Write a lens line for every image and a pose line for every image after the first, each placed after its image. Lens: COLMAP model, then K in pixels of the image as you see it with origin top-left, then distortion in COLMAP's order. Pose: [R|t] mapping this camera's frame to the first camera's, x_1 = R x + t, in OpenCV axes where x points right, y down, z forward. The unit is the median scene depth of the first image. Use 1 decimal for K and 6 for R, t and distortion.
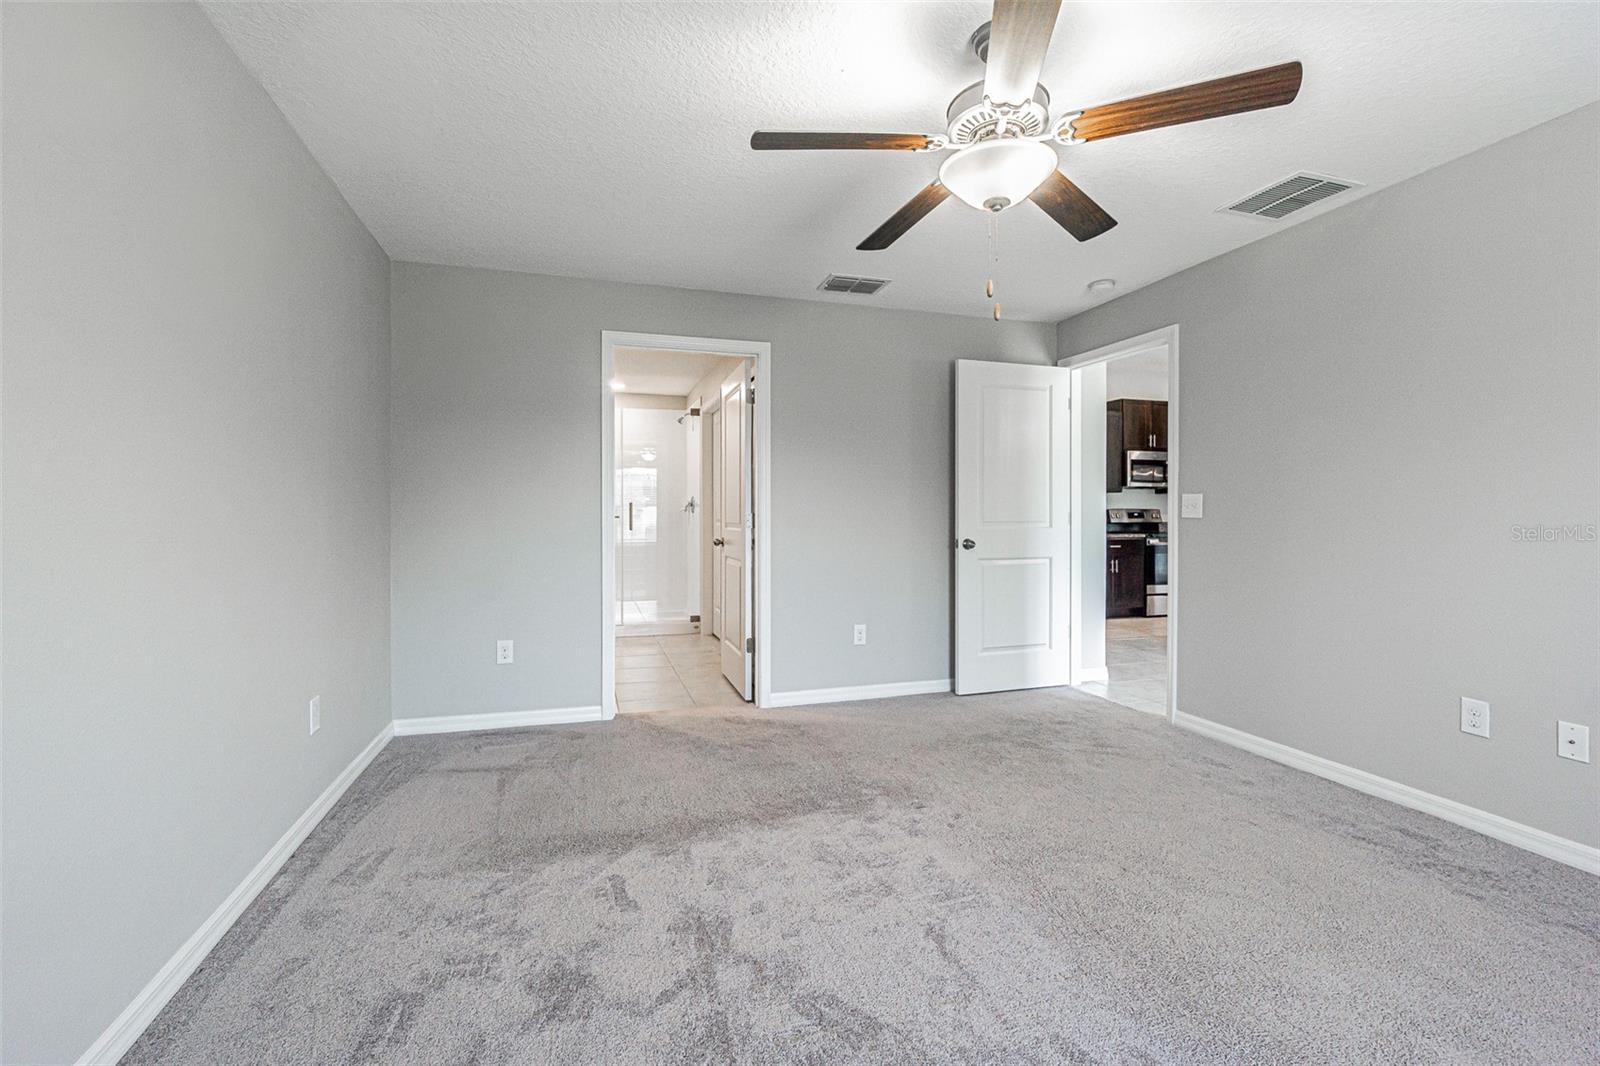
lens RADIAL K [[692.3, 0, 789.6], [0, 692.3, 518.0], [0, 0, 1]] dist [-0.003270, 0.001525]
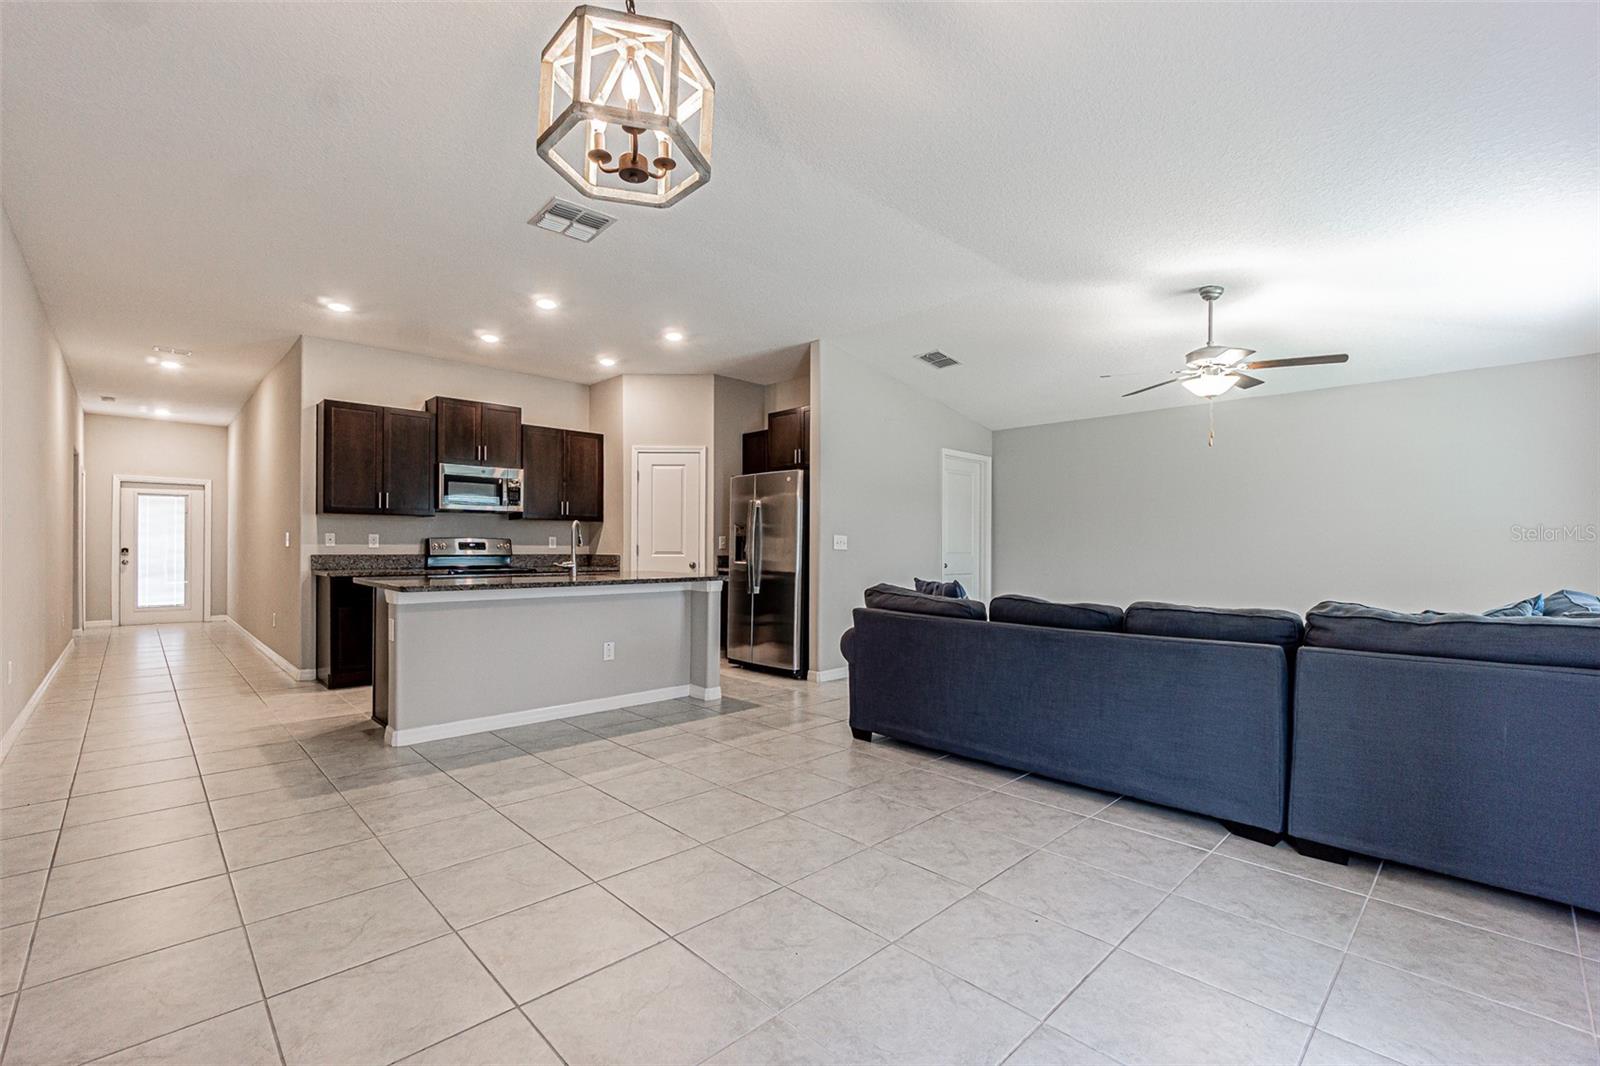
lens RADIAL K [[692.3, 0, 792.2], [0, 692.3, 547.3], [0, 0, 1]] dist [-0.003270, 0.001525]
pose [[0.895656, 0.004319, 0.444727, 0.480747], [-0.003151, 0.999989, -0.003366, -0.000880], [-0.444736, 0.001614, 0.895660, 0.120765]]
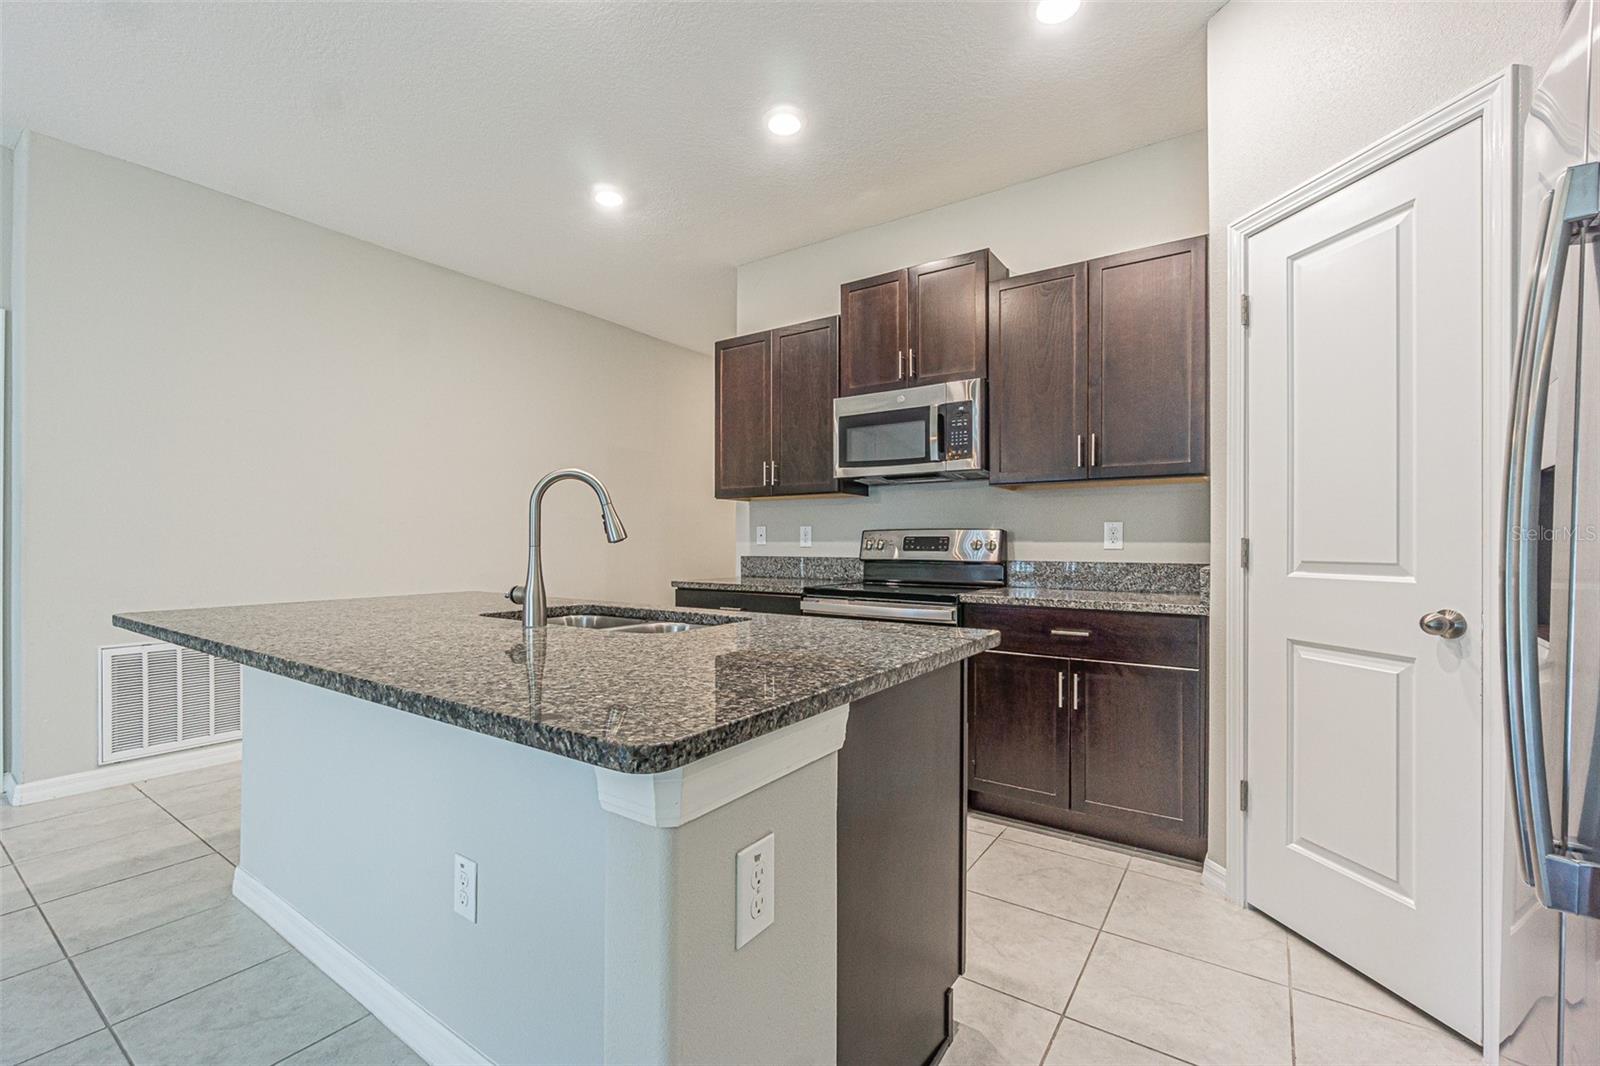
lens RADIAL K [[692.3, 0, 791.1], [0, 692.3, 543.7], [0, 0, 1]] dist [-0.003270, 0.001525]
pose [[0.614178, 0.001093, -0.789167, 0.794070], [-0.004420, 0.999988, -0.002055, -0.002641], [0.789155, 0.004750, 0.614176, 0.679004]]
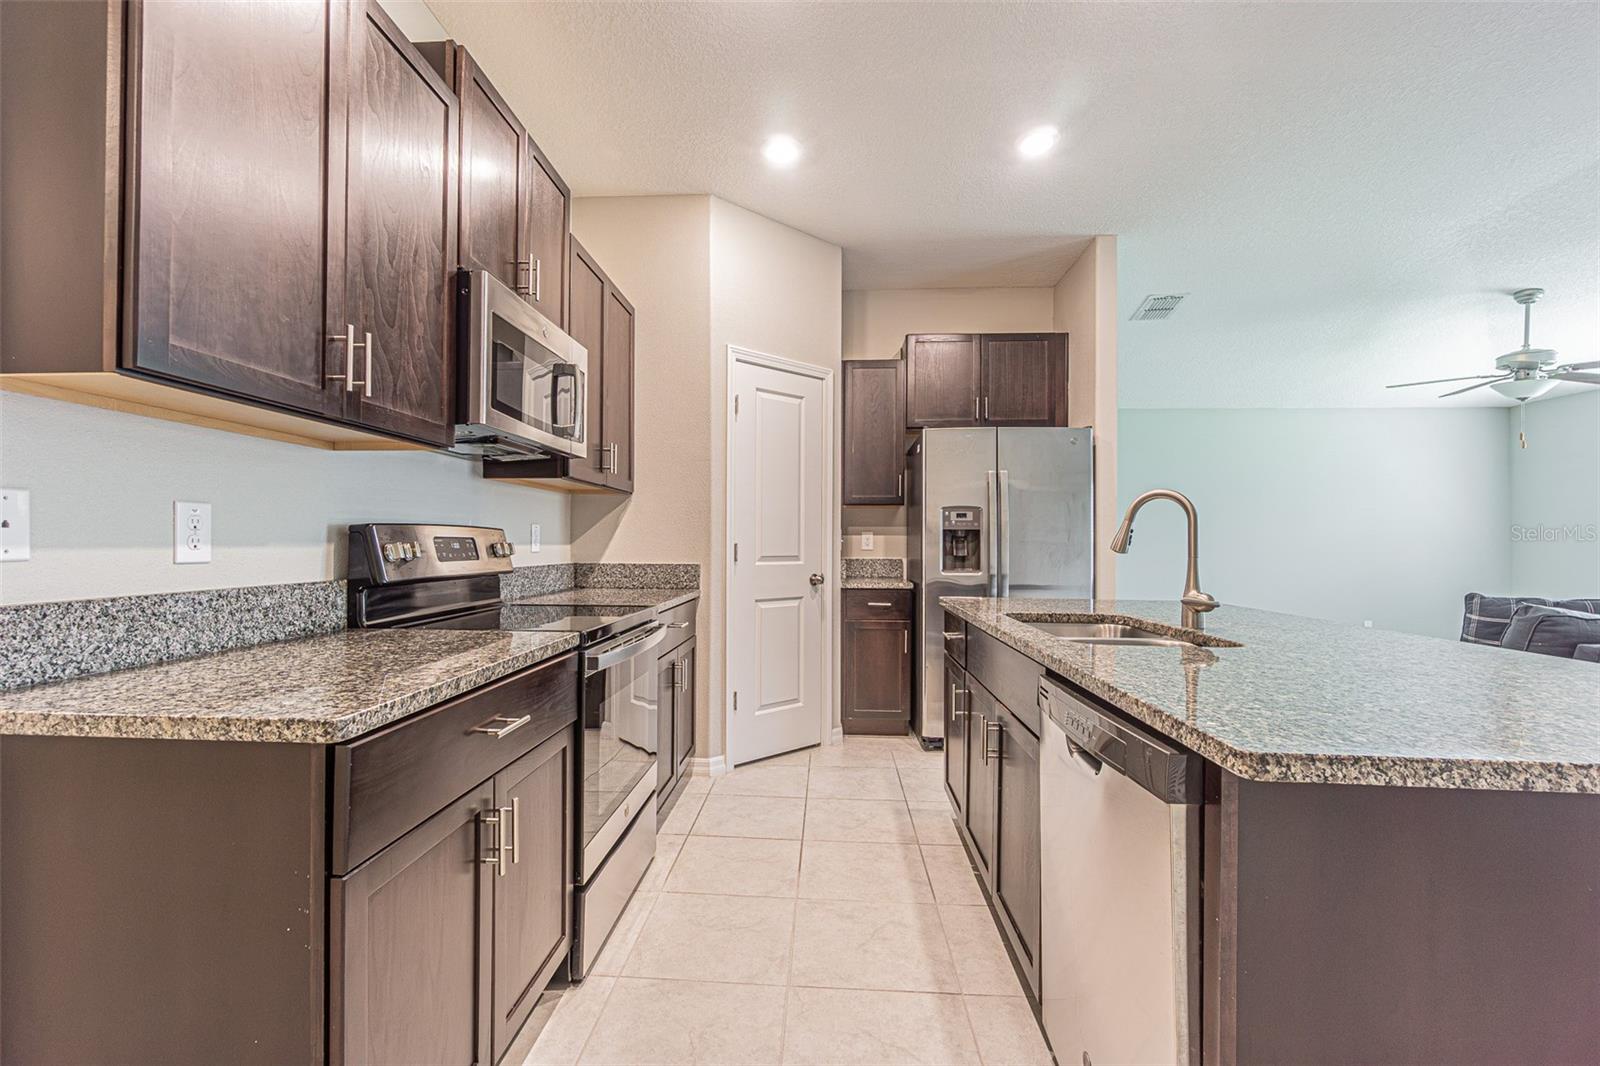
lens RADIAL K [[692.3, 0, 786.3], [0, 692.3, 540.5], [0, 0, 1]] dist [-0.003270, 0.001525]
pose [[0.356128, 0.003781, 0.934430, 0.299570], [-0.001473, 0.999993, -0.003485, -0.006452], [-0.934436, -0.000135, 0.356131, 0.794179]]
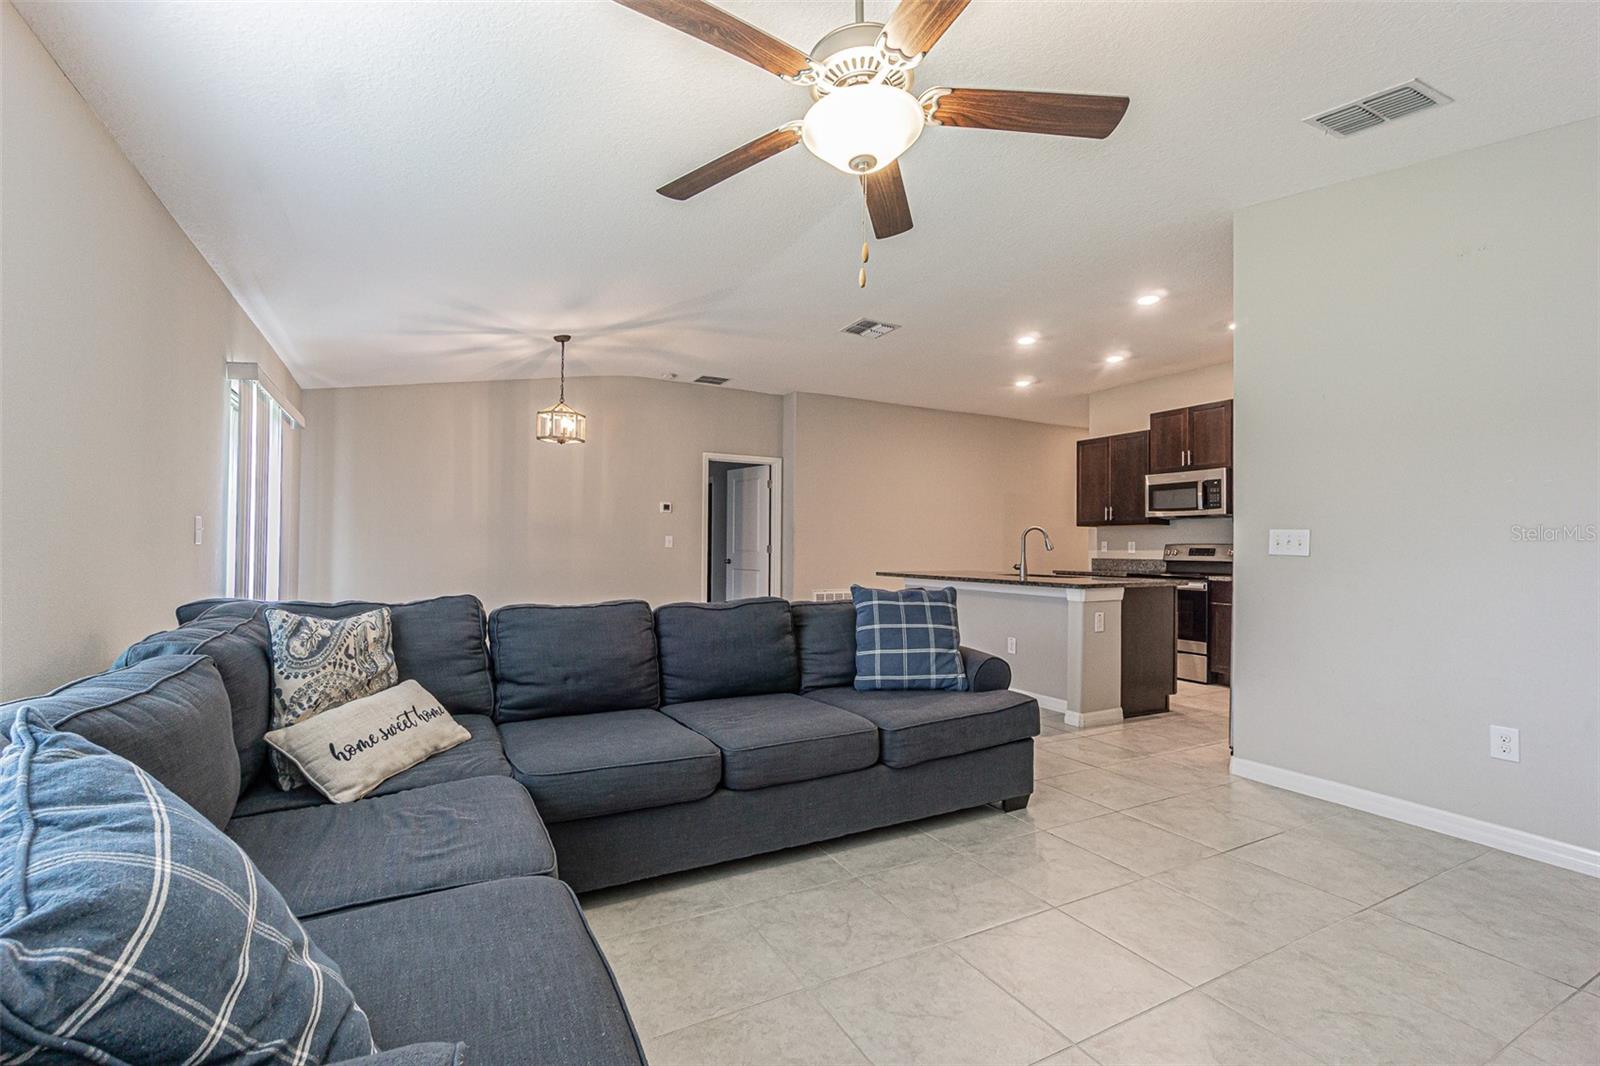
lens RADIAL K [[692.3, 0, 782.7], [0, 692.3, 536.7], [0, 0, 1]] dist [-0.003270, 0.001525]
pose [[0.174531, -0.014753, -0.984541, 1.201100], [-0.013696, 0.999755, -0.017408, -0.001124], [0.984556, 0.016523, 0.174286, 0.399078]]
